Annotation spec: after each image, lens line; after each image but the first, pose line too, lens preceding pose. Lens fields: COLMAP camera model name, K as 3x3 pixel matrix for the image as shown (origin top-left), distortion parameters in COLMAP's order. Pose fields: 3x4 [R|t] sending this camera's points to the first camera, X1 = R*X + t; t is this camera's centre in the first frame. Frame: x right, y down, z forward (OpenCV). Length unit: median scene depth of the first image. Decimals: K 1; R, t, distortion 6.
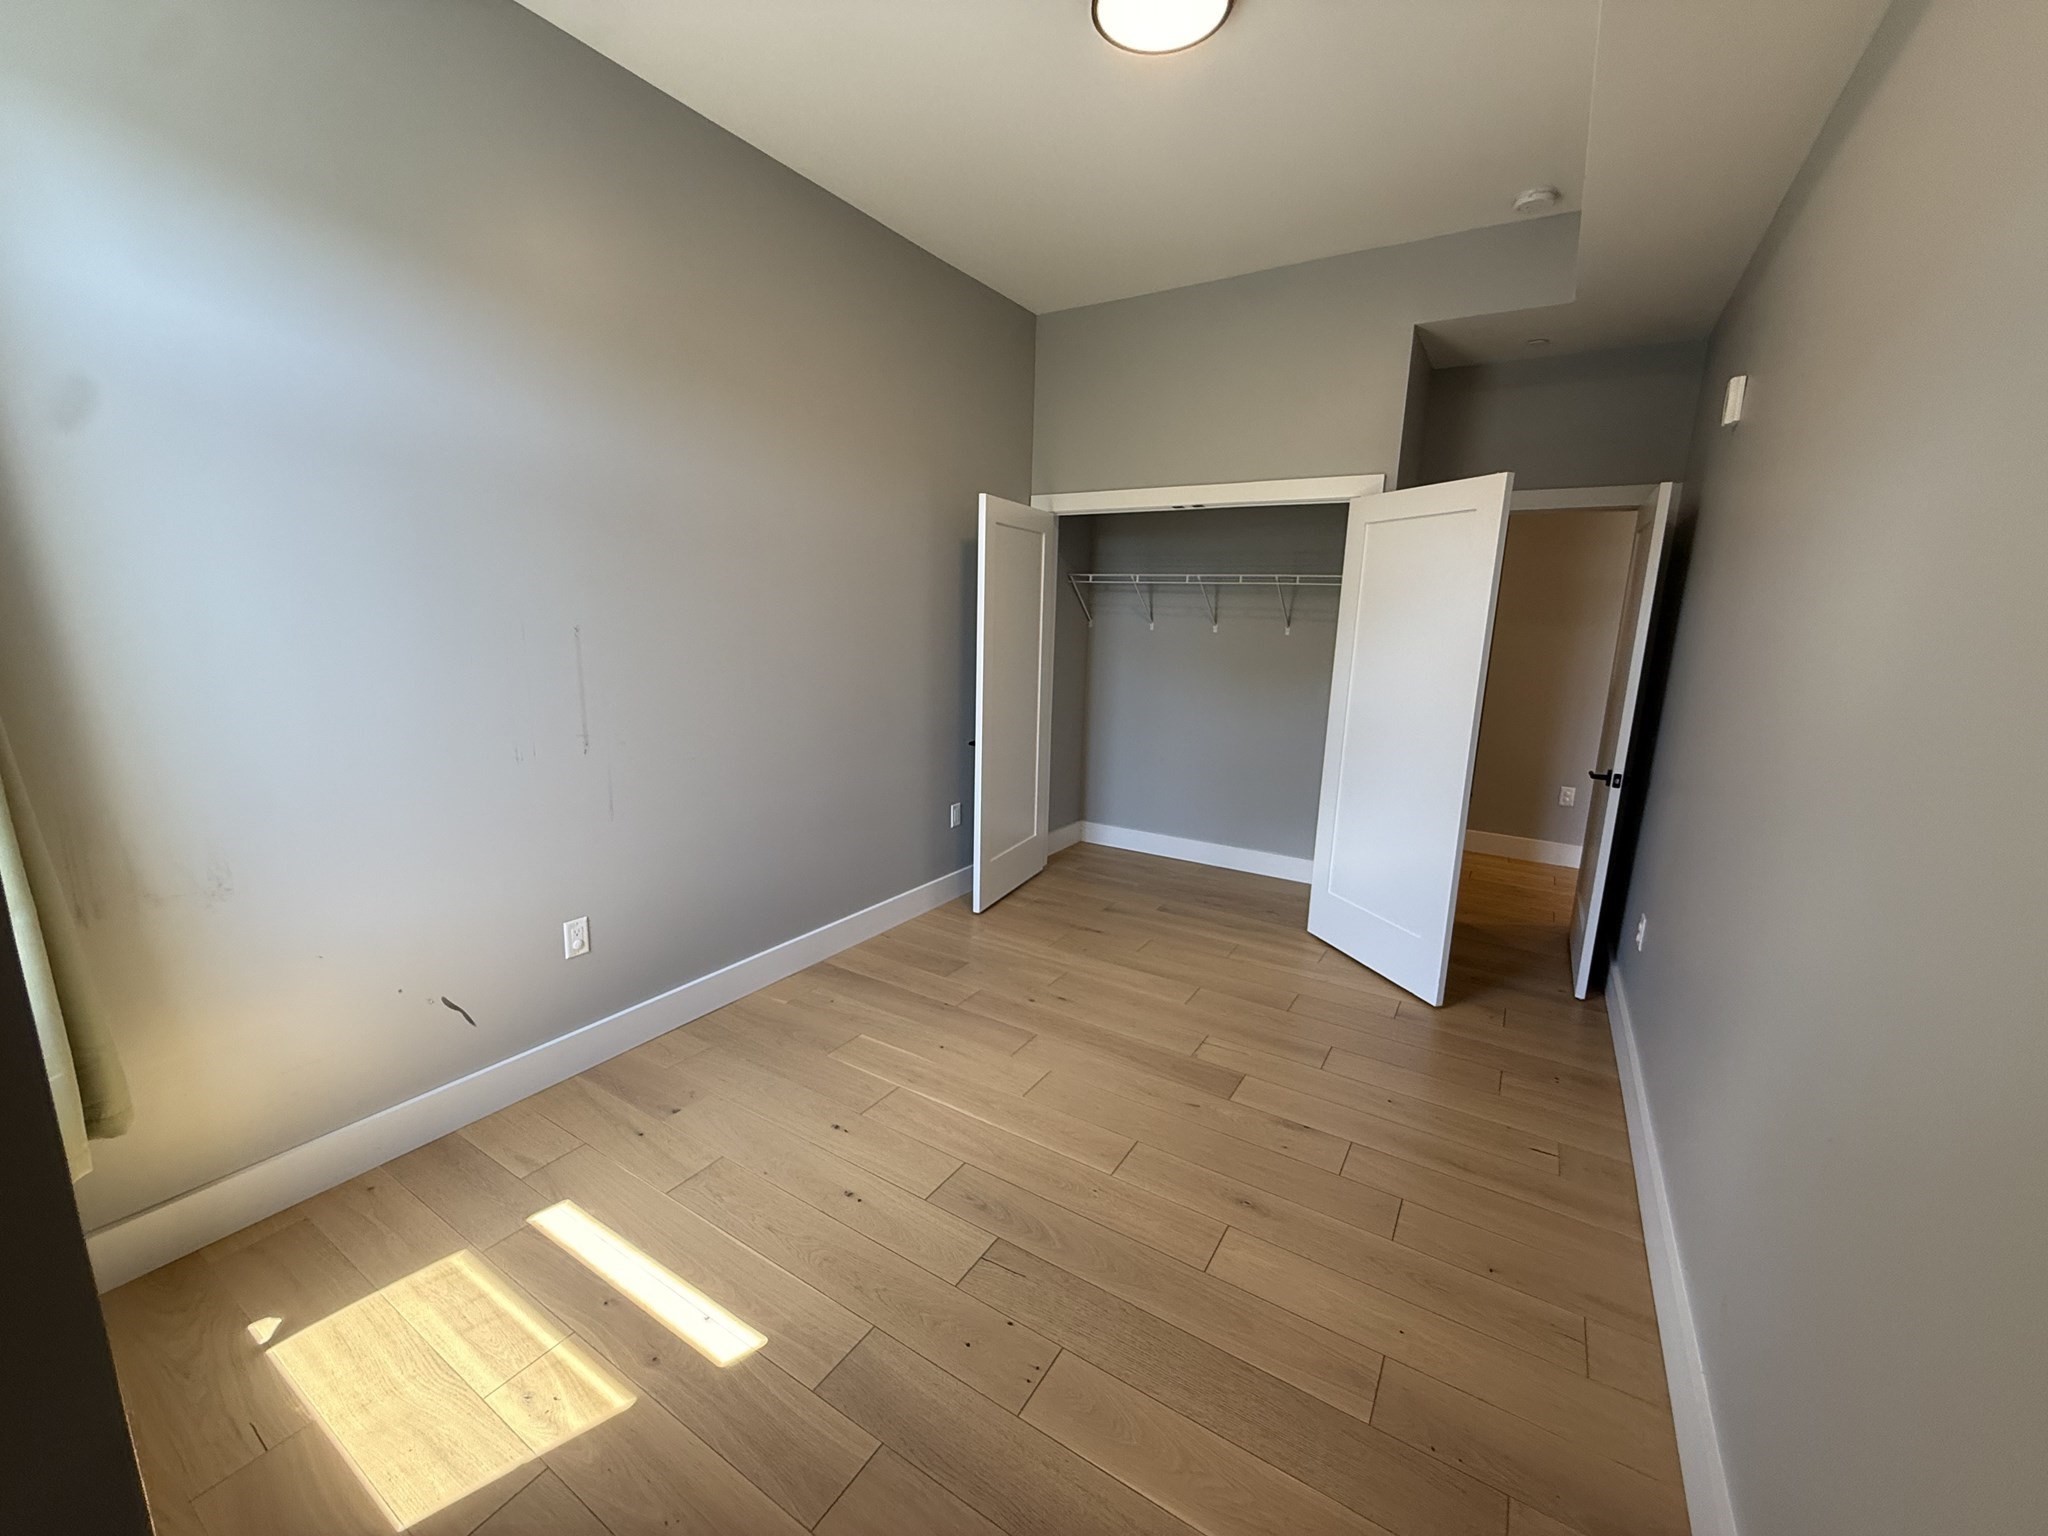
lens RADIAL K [[813.2, 0, 1024.5], [0, 813.2, 771.1], [0, 0, 1]] dist [-0.000677, 0.000148]
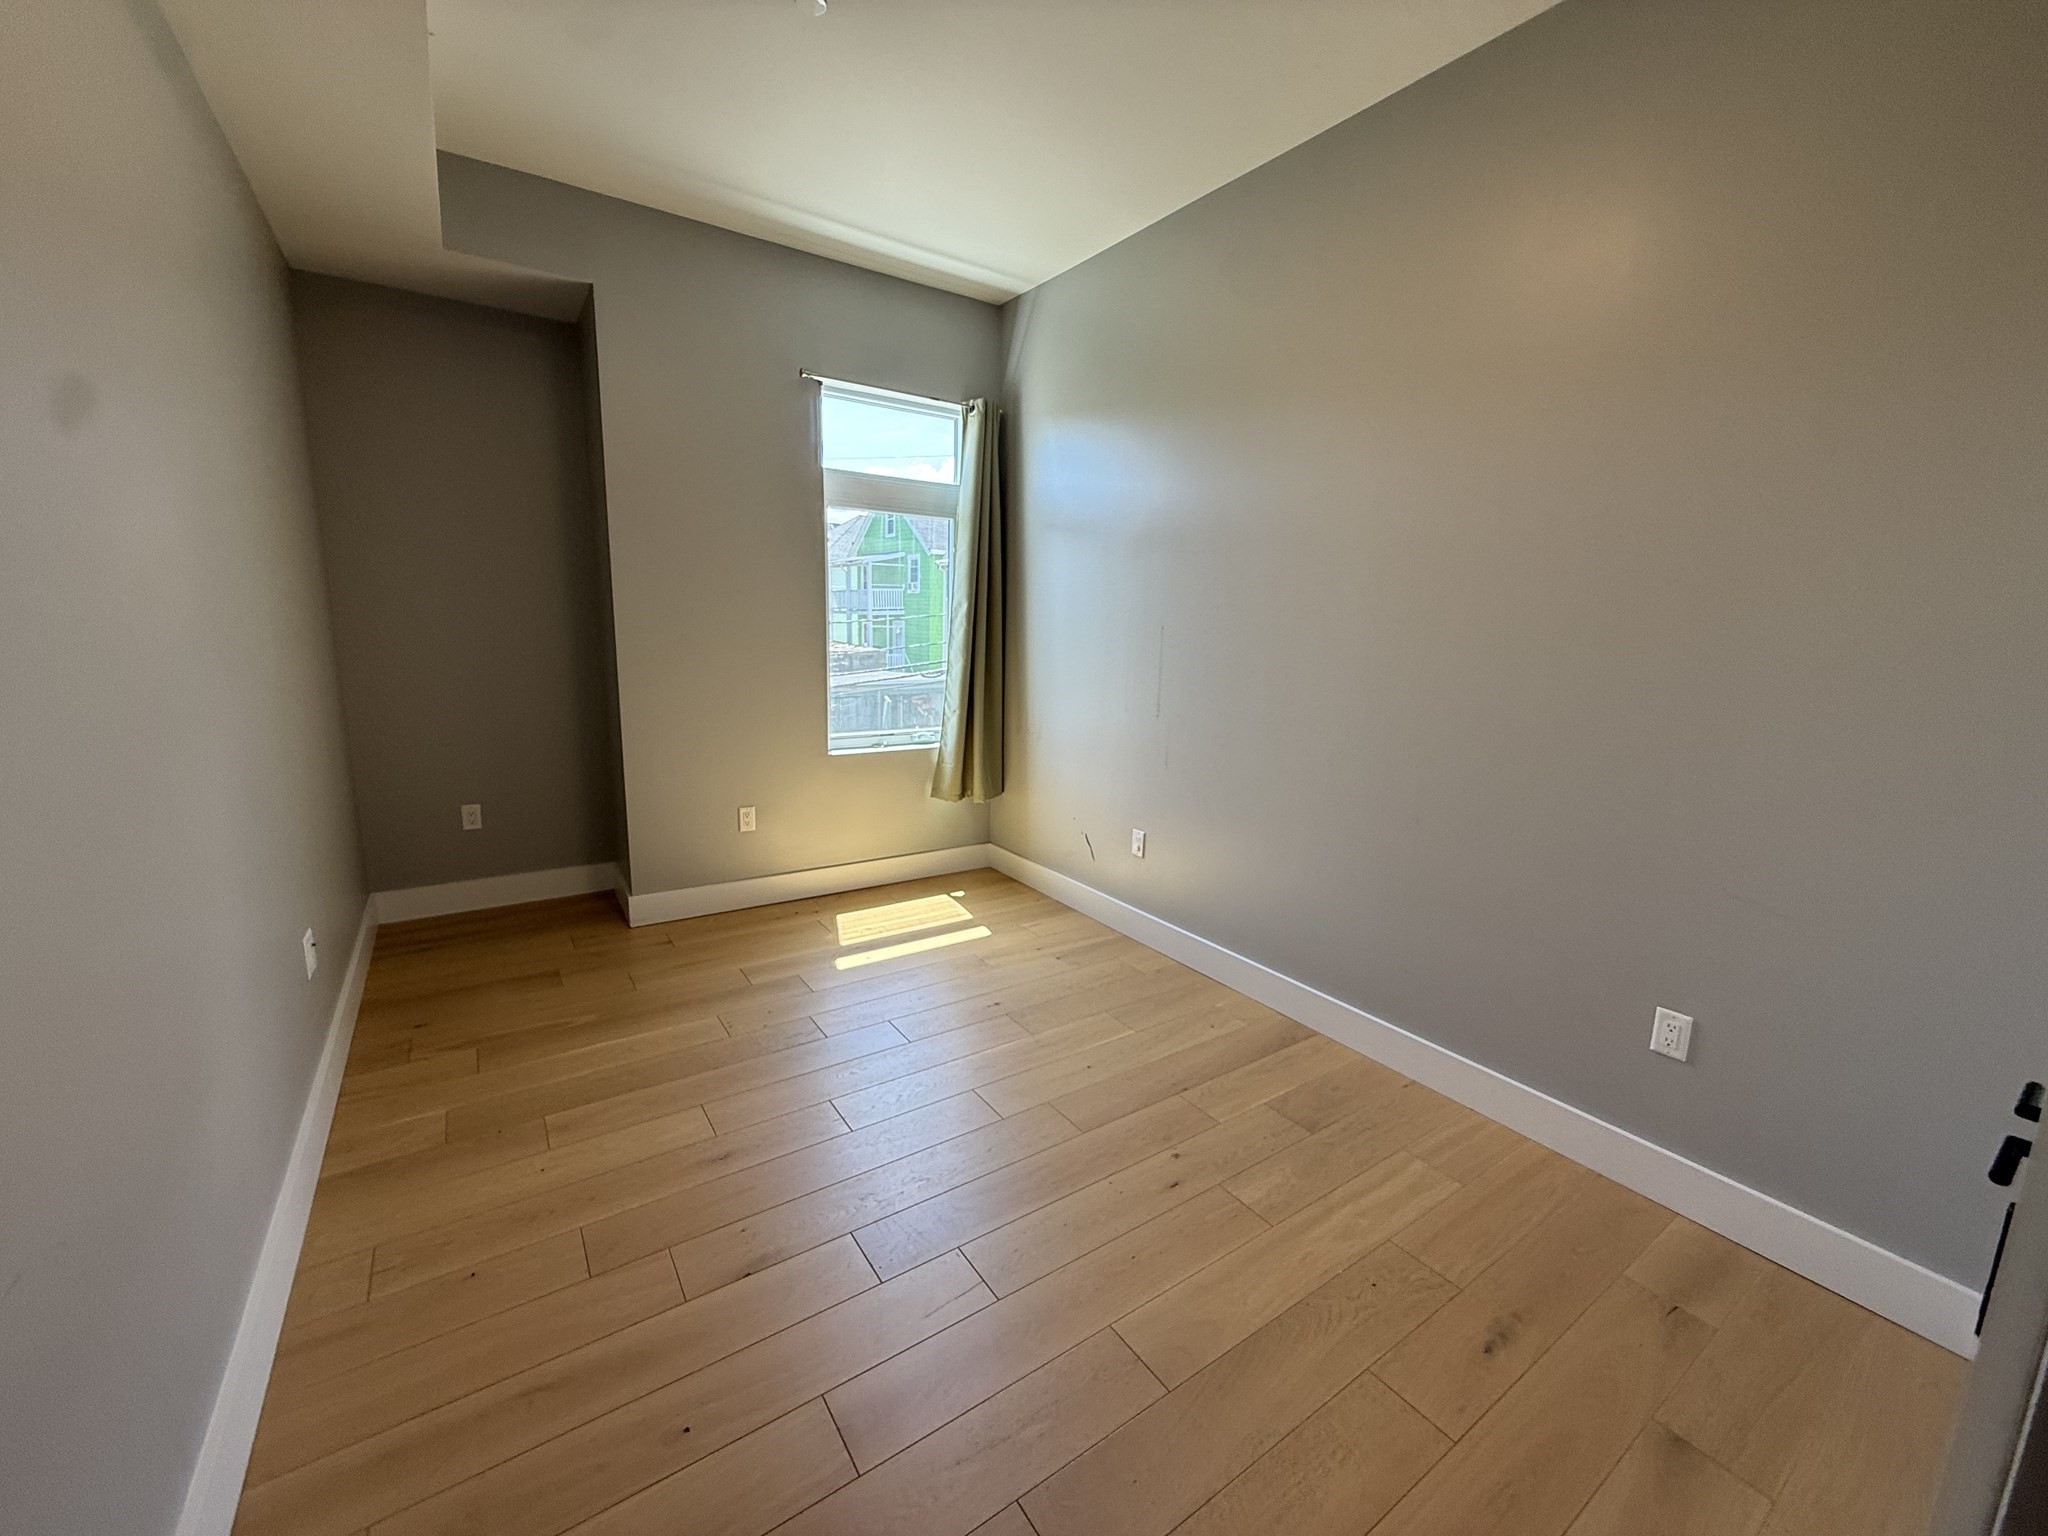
lens RADIAL K [[813.2, 0, 1027.0], [0, 813.2, 768.2], [0, 0, 1]] dist [-0.000677, 0.000148]
pose [[-0.400943, 0.140528, -0.905260, 0.716693], [-0.200374, 0.950785, 0.236342, -0.194751], [0.893921, 0.276151, -0.353053, 1.147842]]
